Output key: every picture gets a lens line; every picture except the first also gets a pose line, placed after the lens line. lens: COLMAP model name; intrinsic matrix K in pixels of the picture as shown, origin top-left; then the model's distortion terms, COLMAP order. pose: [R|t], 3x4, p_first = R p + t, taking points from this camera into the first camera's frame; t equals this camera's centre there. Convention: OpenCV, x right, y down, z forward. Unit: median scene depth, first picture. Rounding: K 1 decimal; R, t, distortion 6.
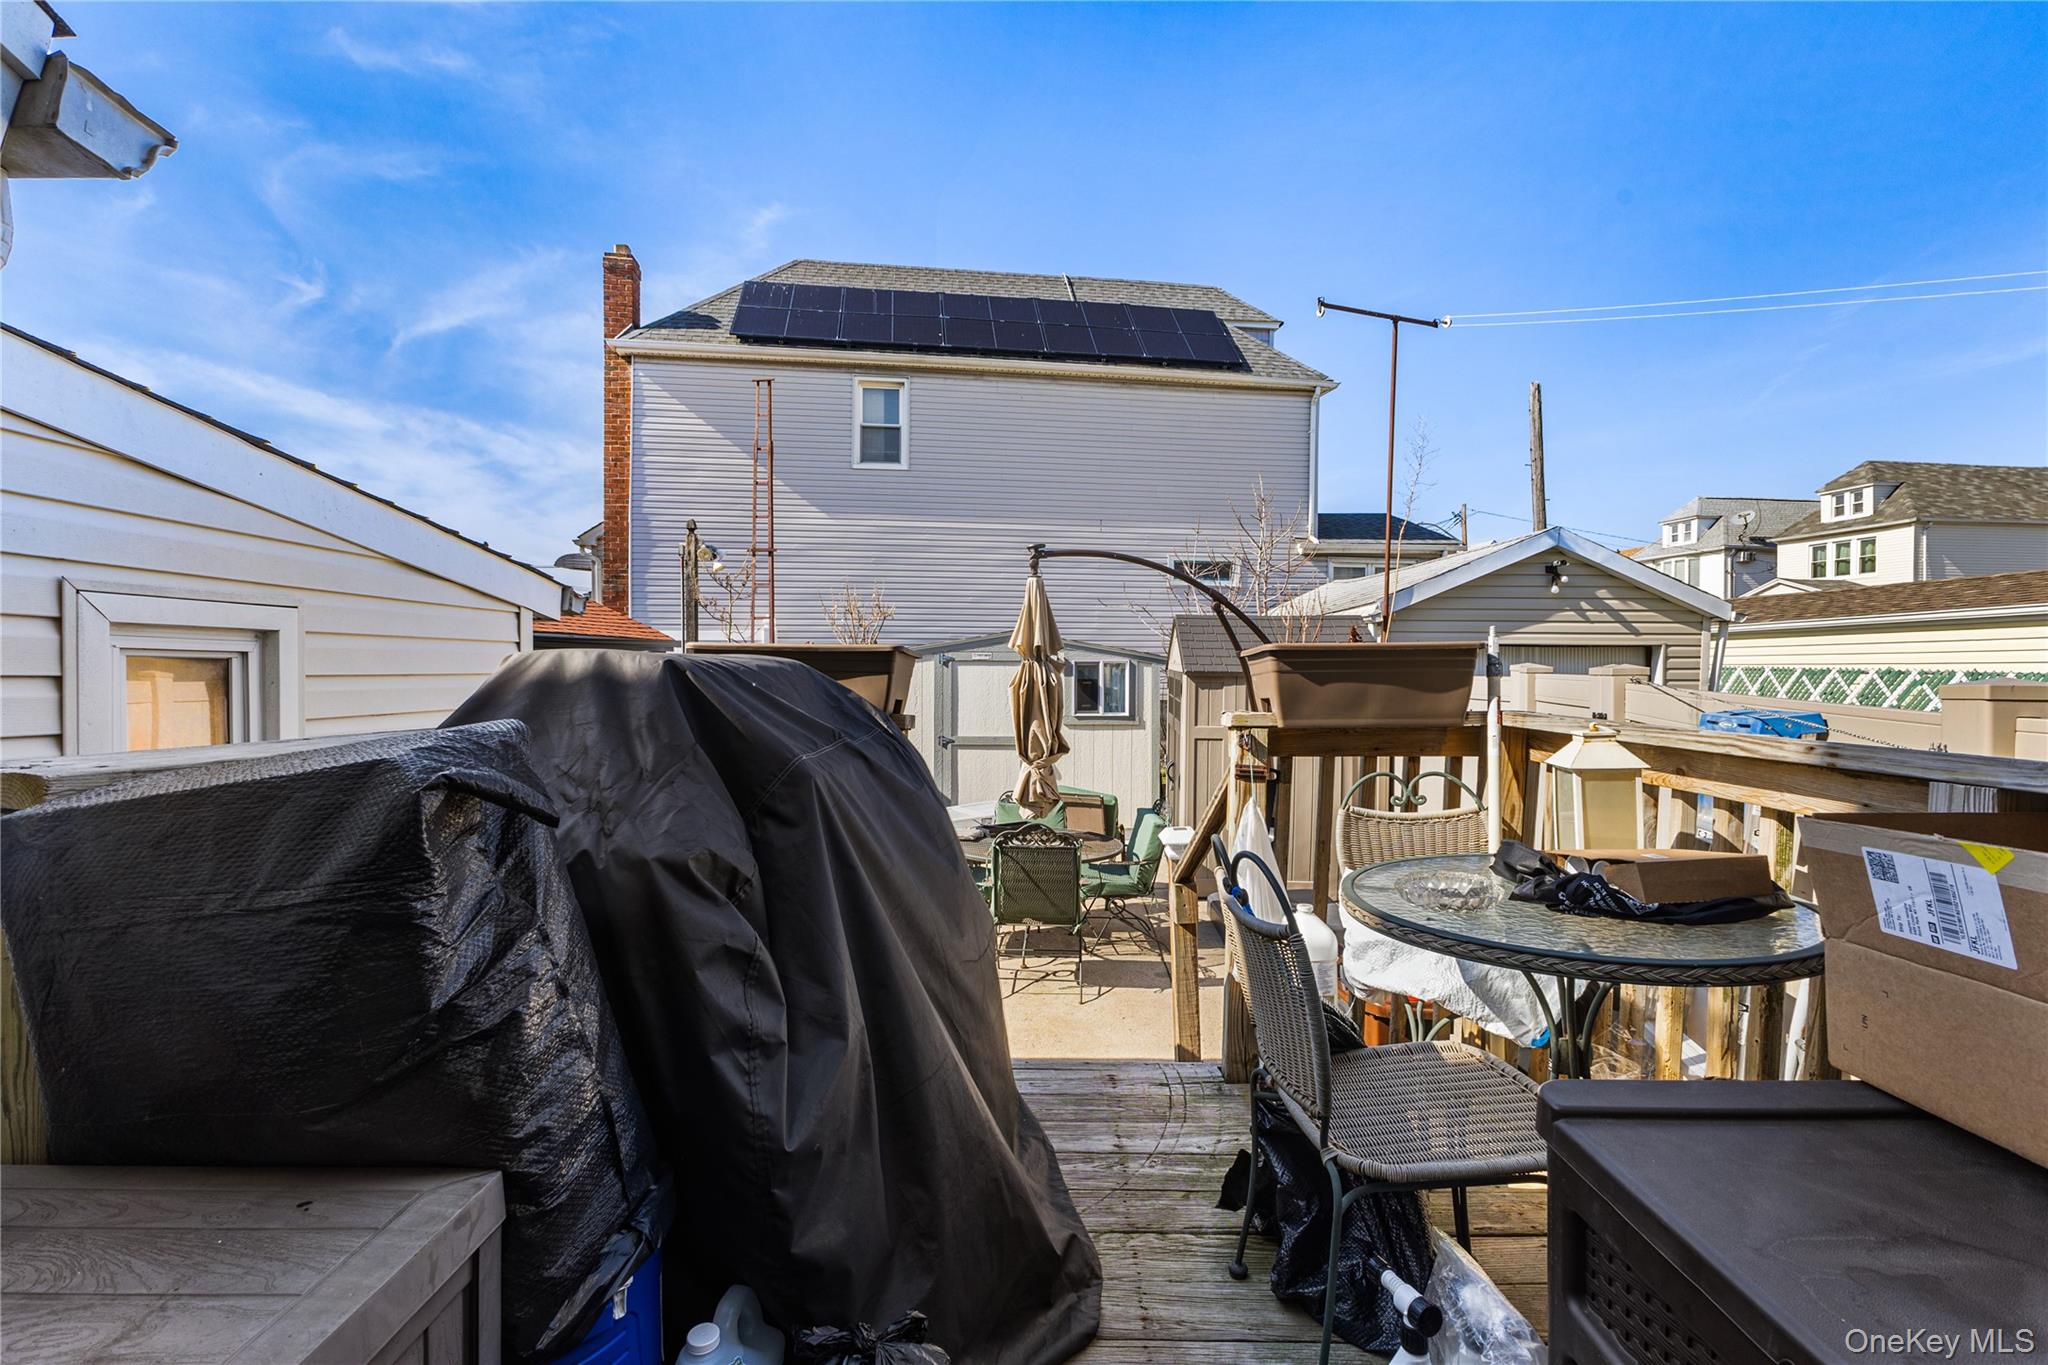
lens RADIAL K [[898.1, 0, 1016.8], [0, 898.1, 651.4], [0, 0, 1]] dist [0.023207, -0.005720]
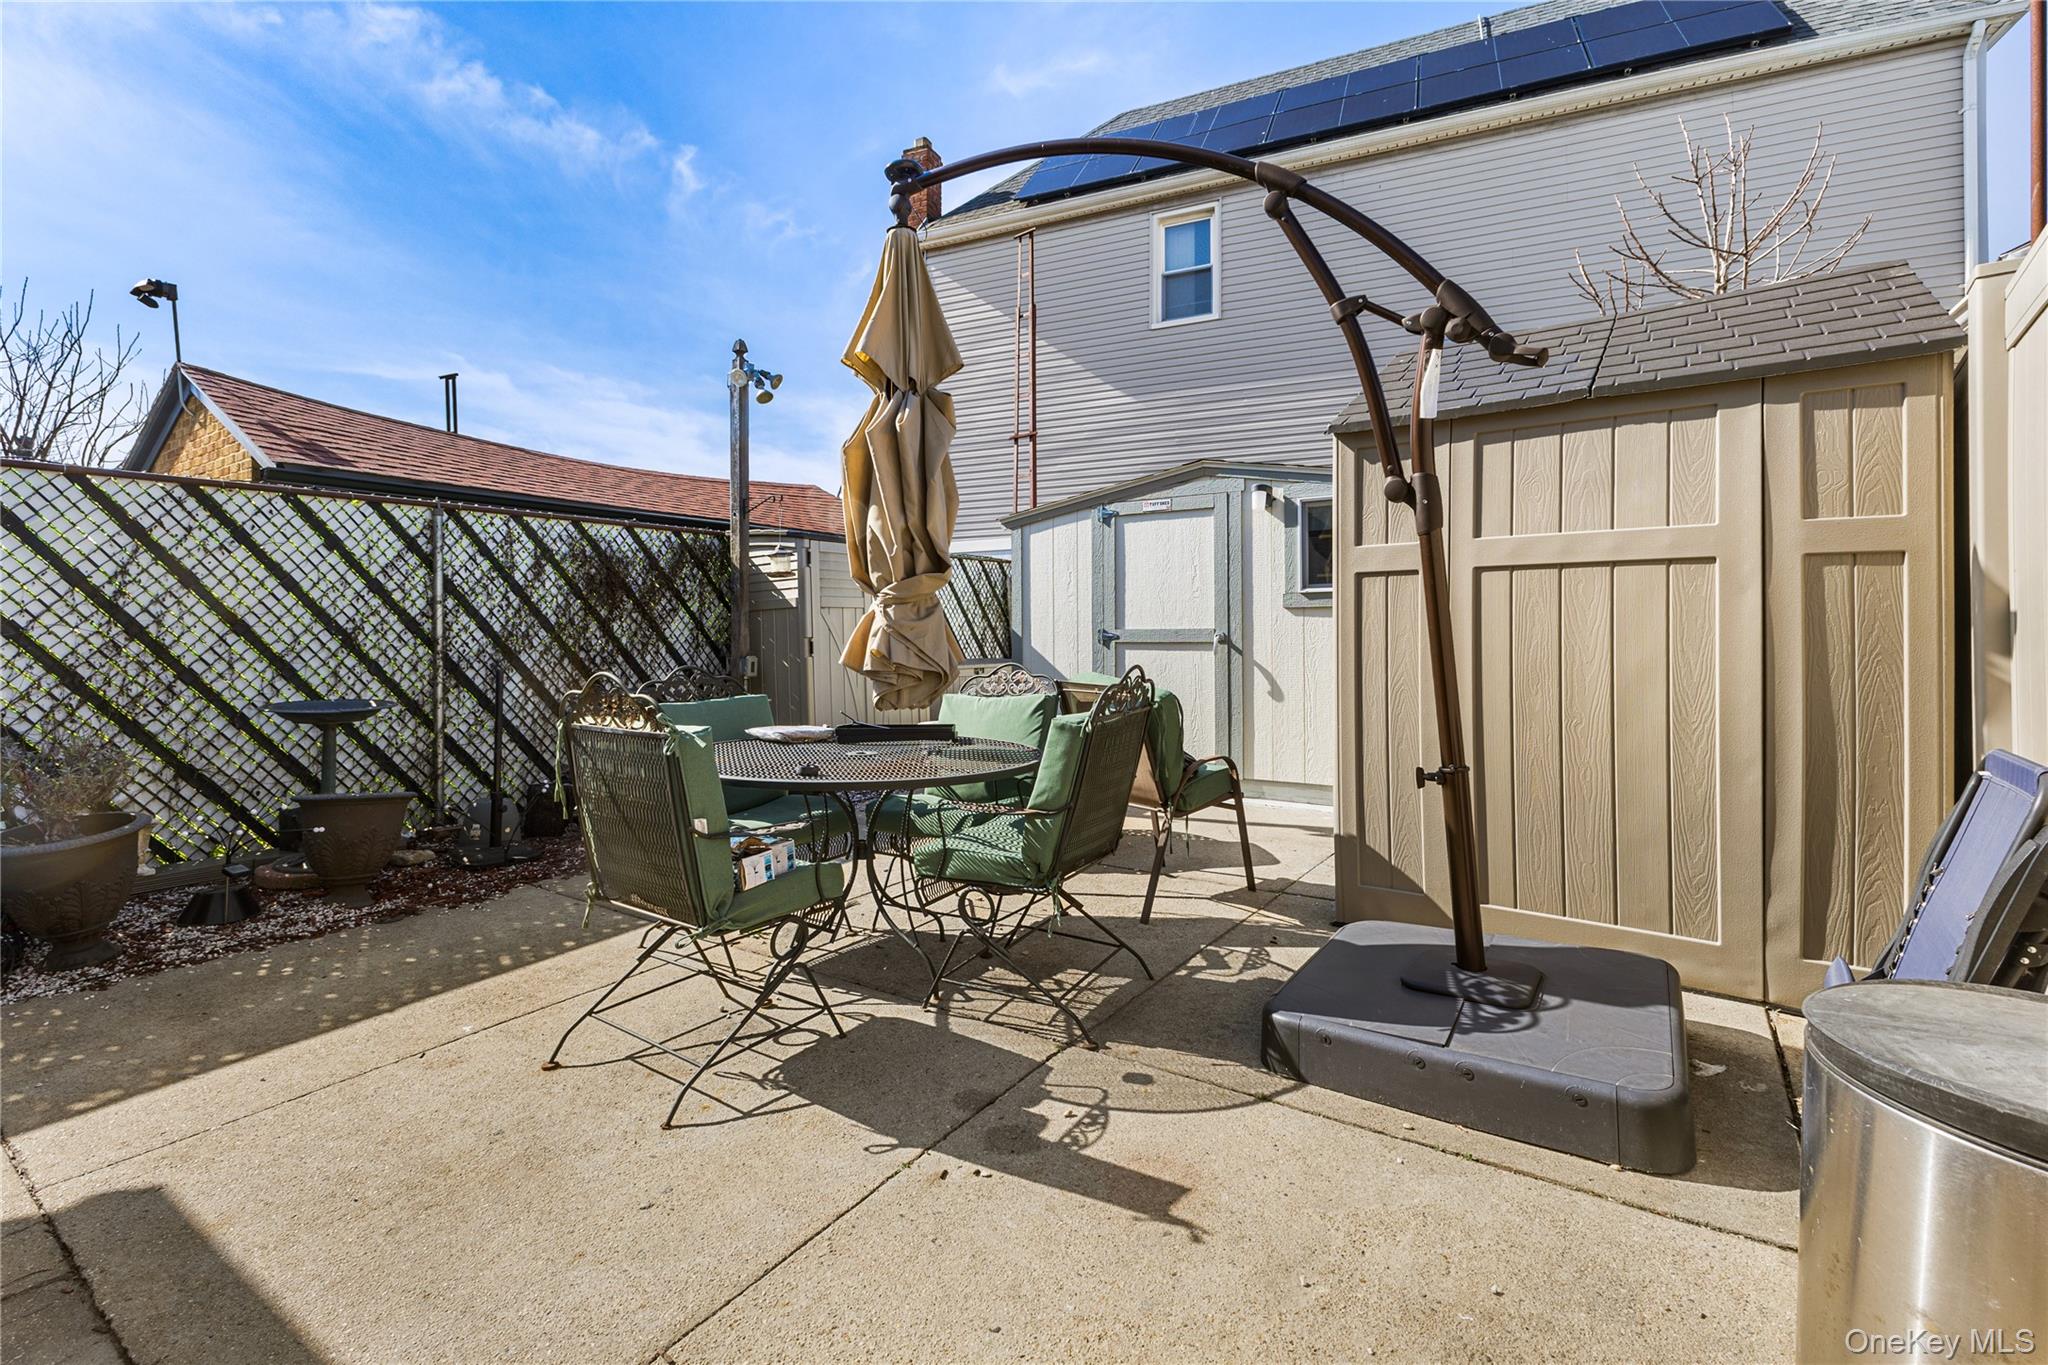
lens RADIAL K [[898.1, 0, 1012.7], [0, 898.1, 608.2], [0, 0, 1]] dist [0.023207, -0.005720]
pose [[0.842111, -0.016214, -0.539060, 0.223901], [0.008678, 0.999826, -0.016516, 0.089771], [0.539234, 0.009231, 0.842105, 0.395543]]
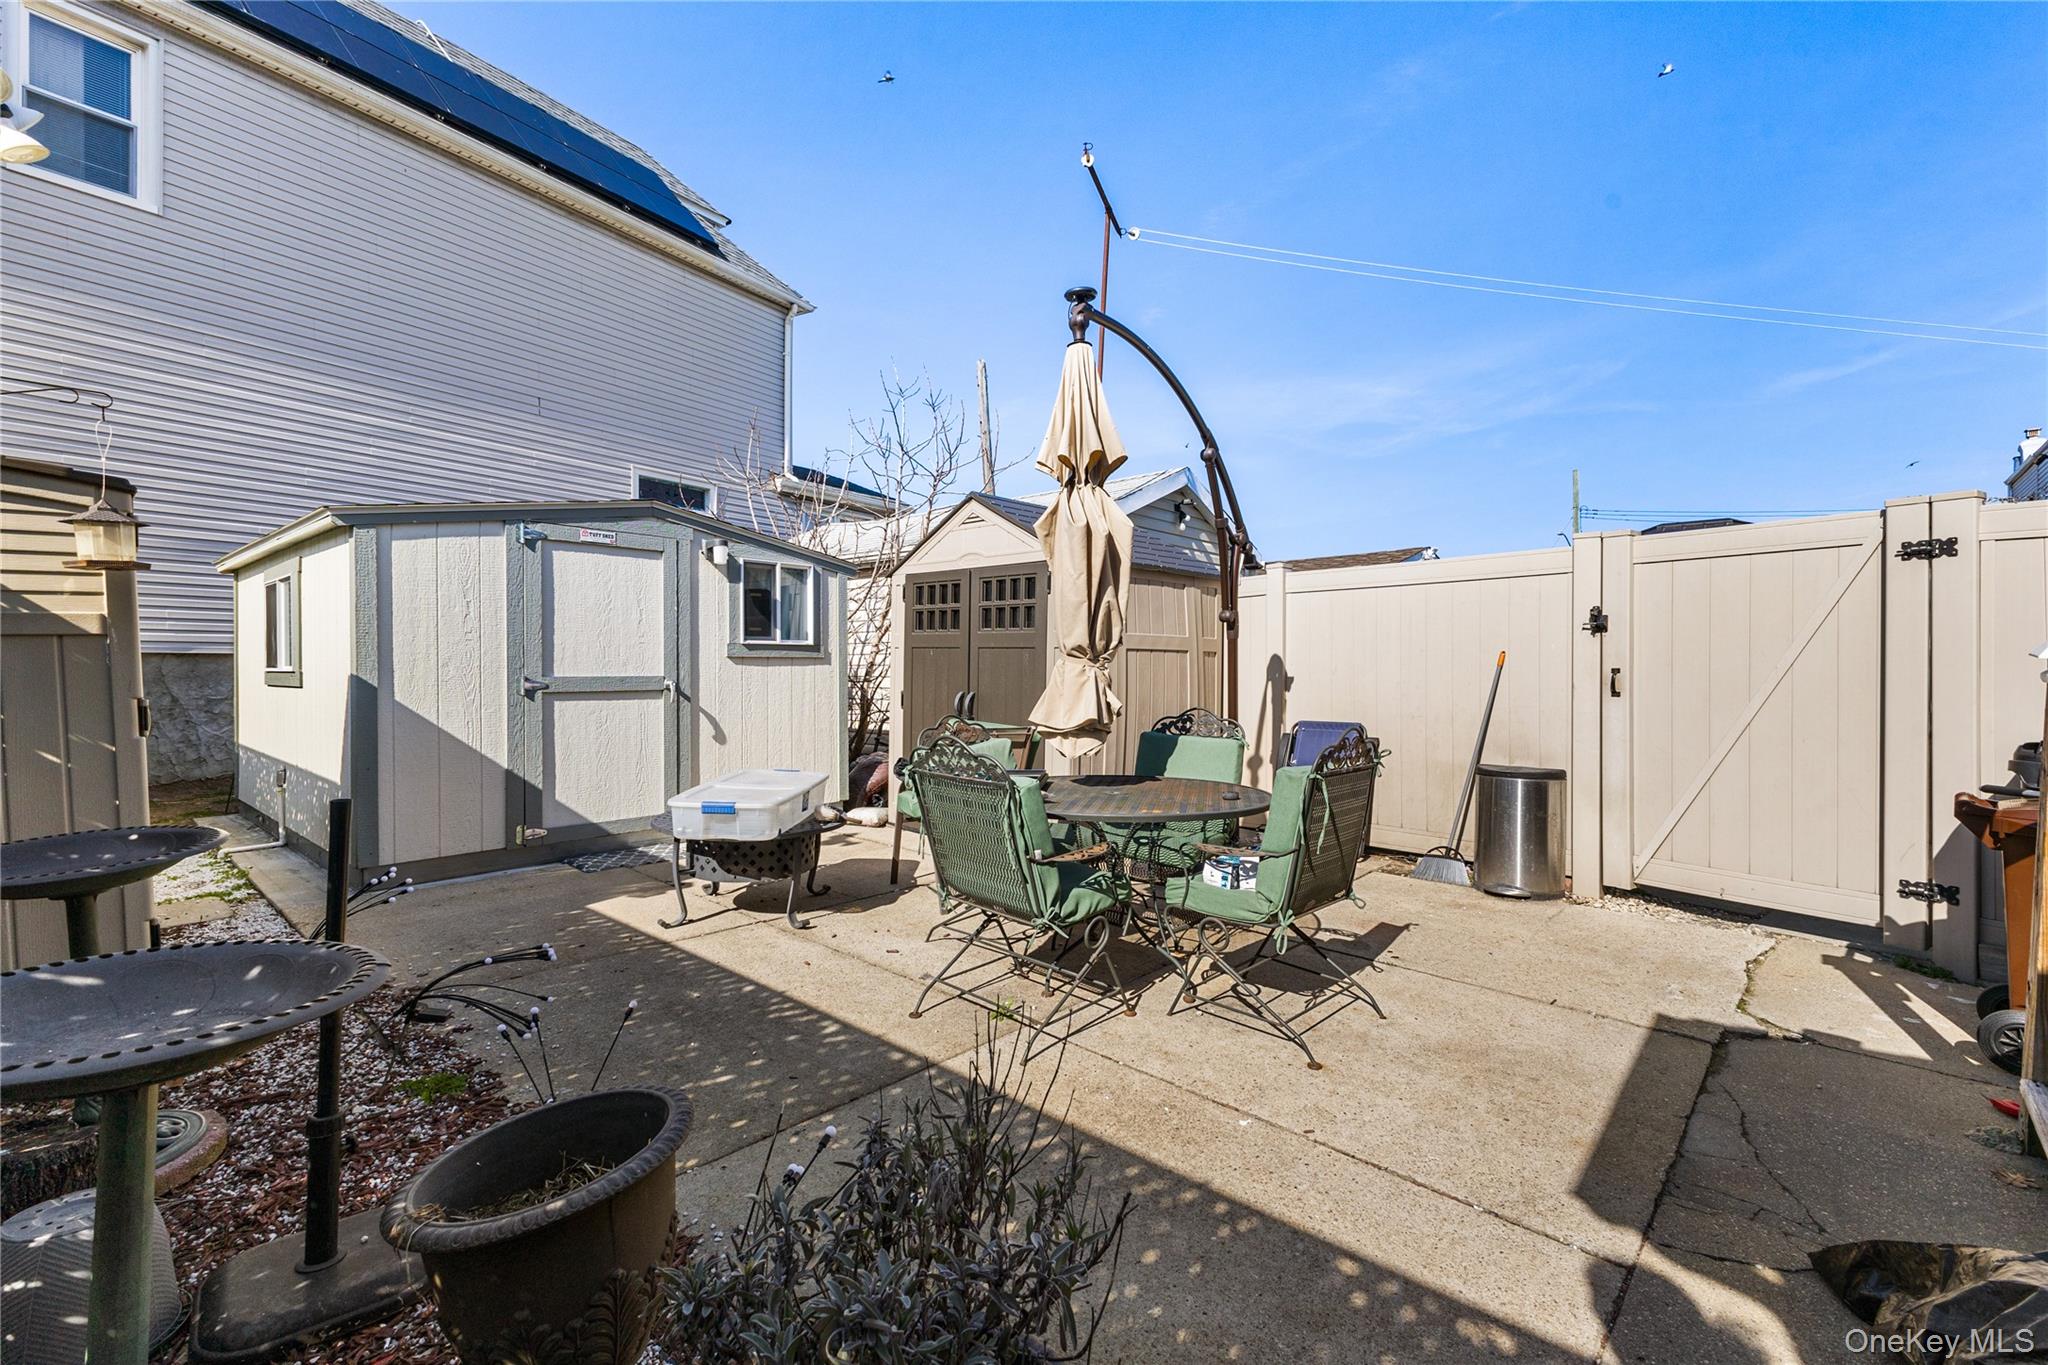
lens RADIAL K [[898.1, 0, 1016.7], [0, 898.1, 648.8], [0, 0, 1]] dist [0.023207, -0.005720]
pose [[0.651801, 0.013480, 0.758270, -0.302498], [-0.010584, 0.999906, -0.008677, 0.078892], [-0.758316, -0.002370, 0.651883, 0.421331]]
